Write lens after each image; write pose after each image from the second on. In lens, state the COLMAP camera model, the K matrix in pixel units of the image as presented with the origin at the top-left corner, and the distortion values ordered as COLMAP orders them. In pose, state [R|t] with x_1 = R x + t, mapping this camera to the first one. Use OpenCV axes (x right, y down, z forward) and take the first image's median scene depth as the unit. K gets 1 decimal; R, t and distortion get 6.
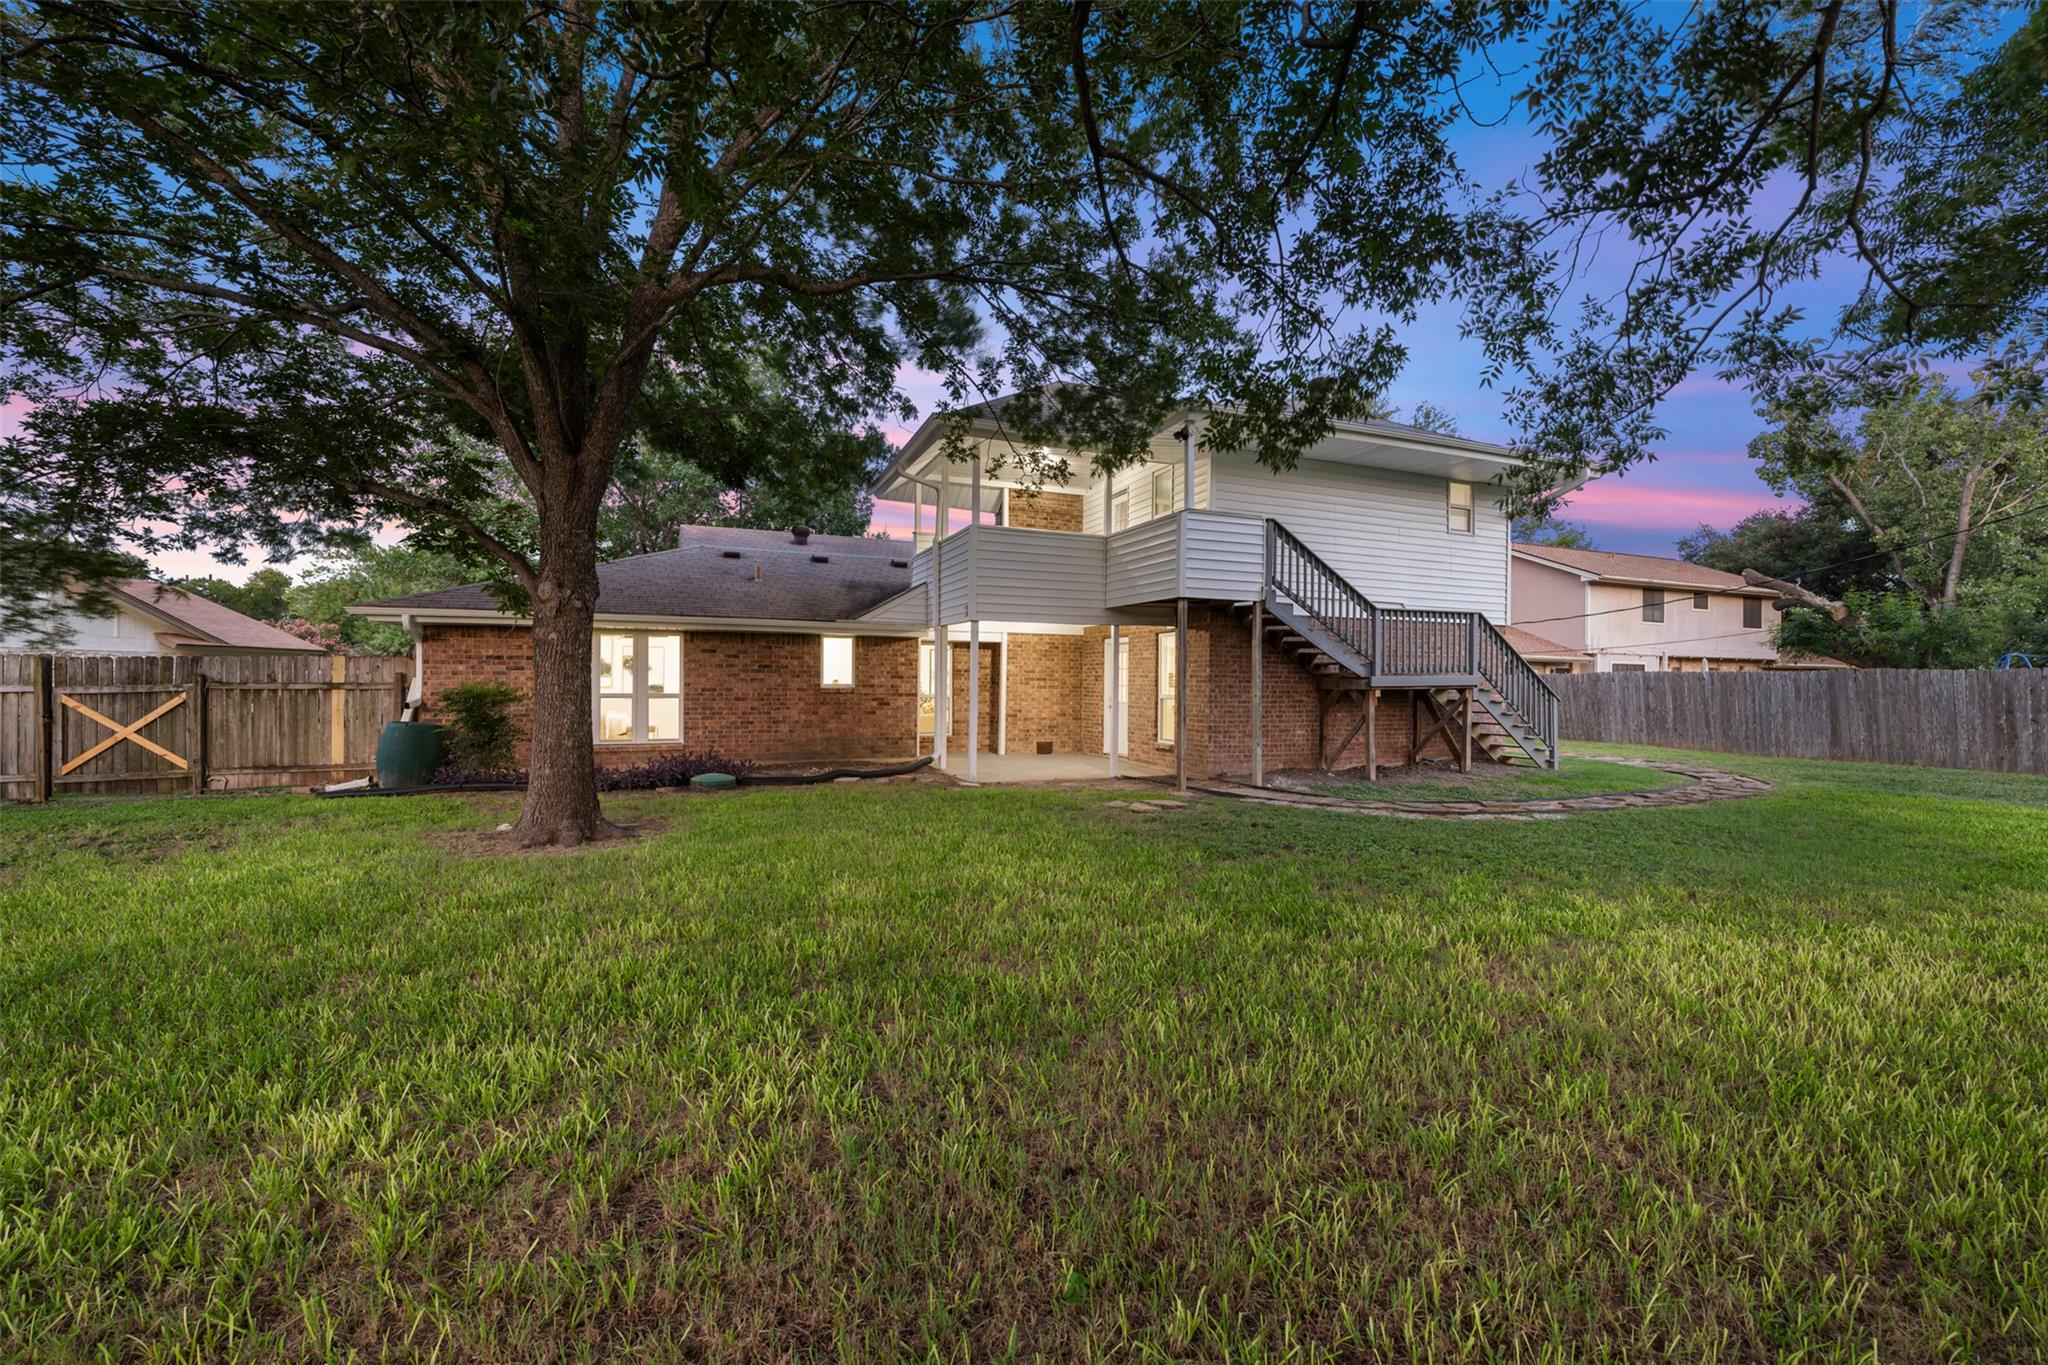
lens RADIAL K [[806.9, 0, 1024.0], [0, 806.9, 682.5], [0, 0, 1]] dist [-0.000212, -0.000127]
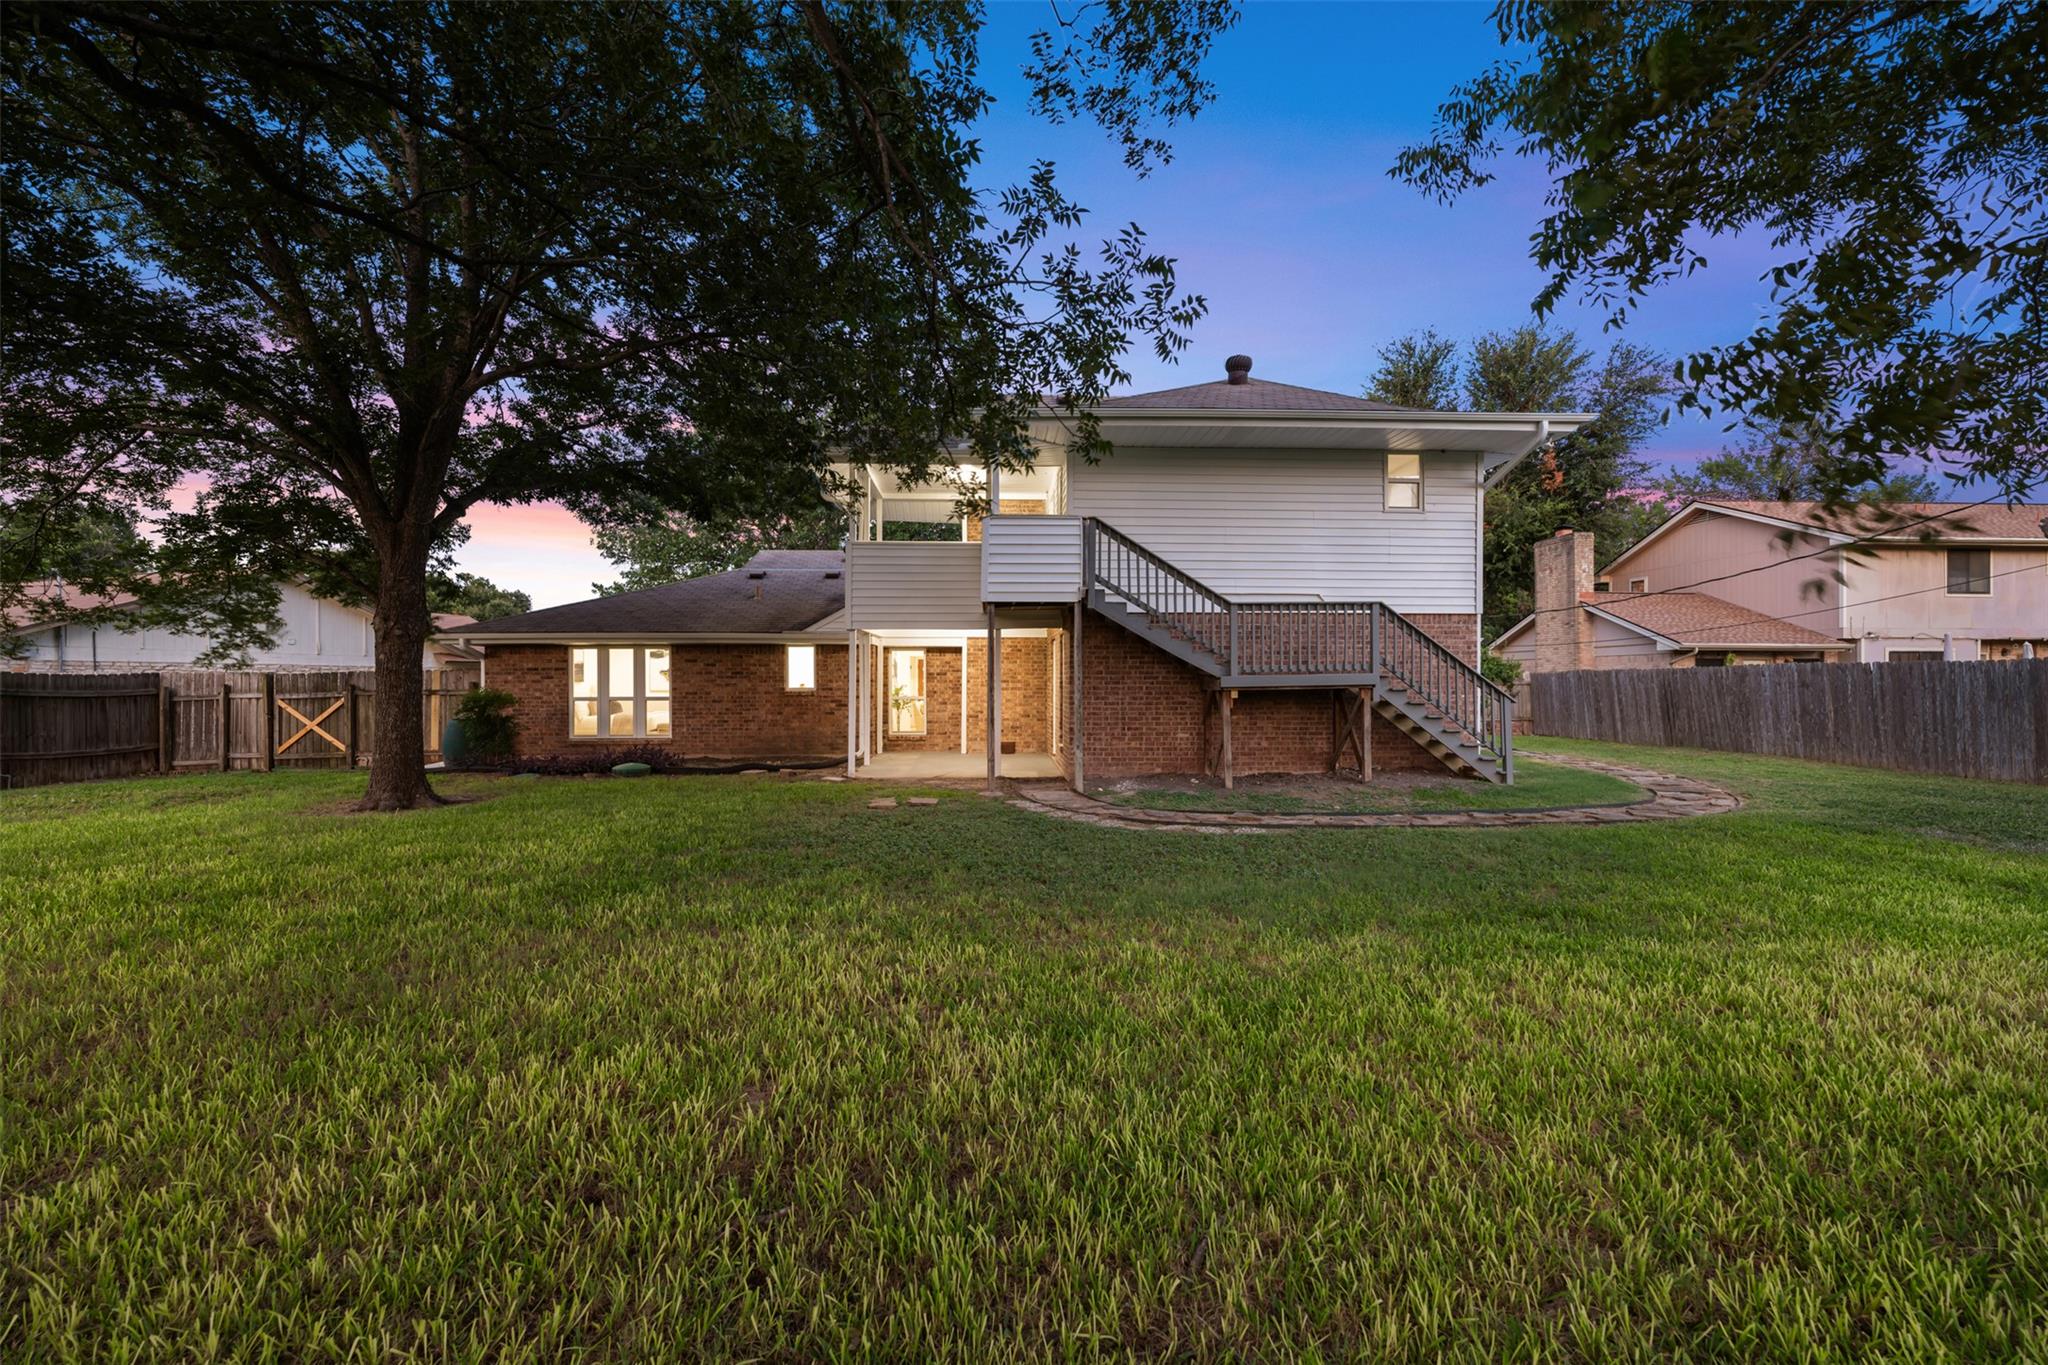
lens RADIAL K [[785.2, 0, 1024.0], [0, 785.2, 682.5], [0, 0, 1]] dist [0.000561, 0.000072]
pose [[0.943747, -0.009519, -0.330530, 0.460603], [0.009348, 0.999954, -0.002109, -0.000233], [0.330535, -0.001099, 0.943793, 0.072029]]
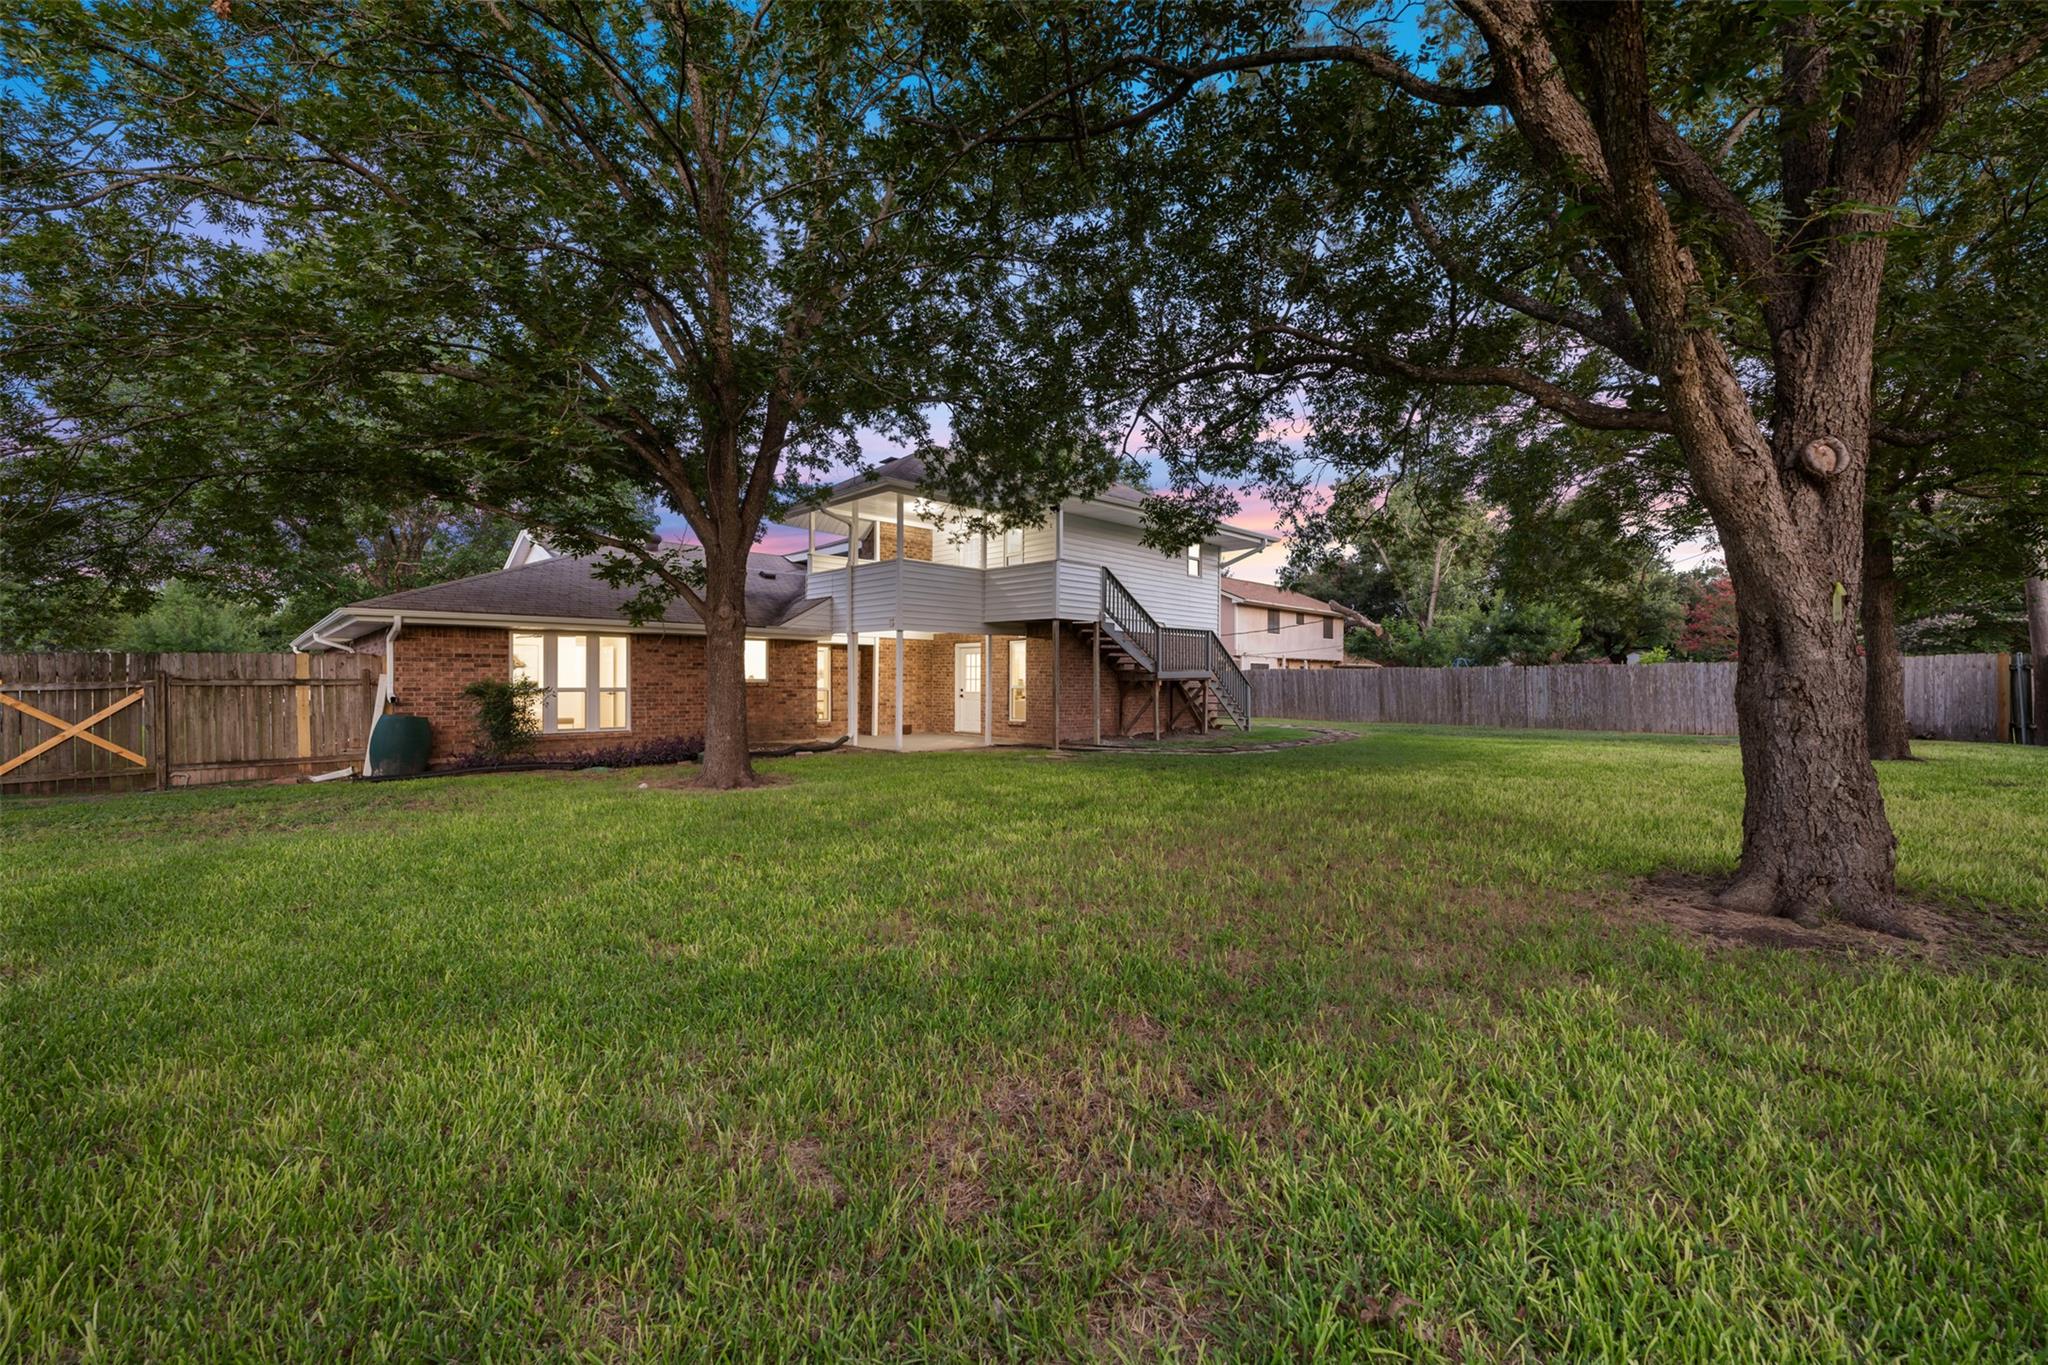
lens RADIAL K [[806.9, 0, 1024.0], [0, 806.9, 682.5], [0, 0, 1]] dist [-0.000212, -0.000127]
pose [[0.924109, -0.006154, 0.382080, -0.344760], [0.005110, 0.999980, 0.003747, 0.004903], [-0.382096, -0.001510, 0.924122, -0.277984]]
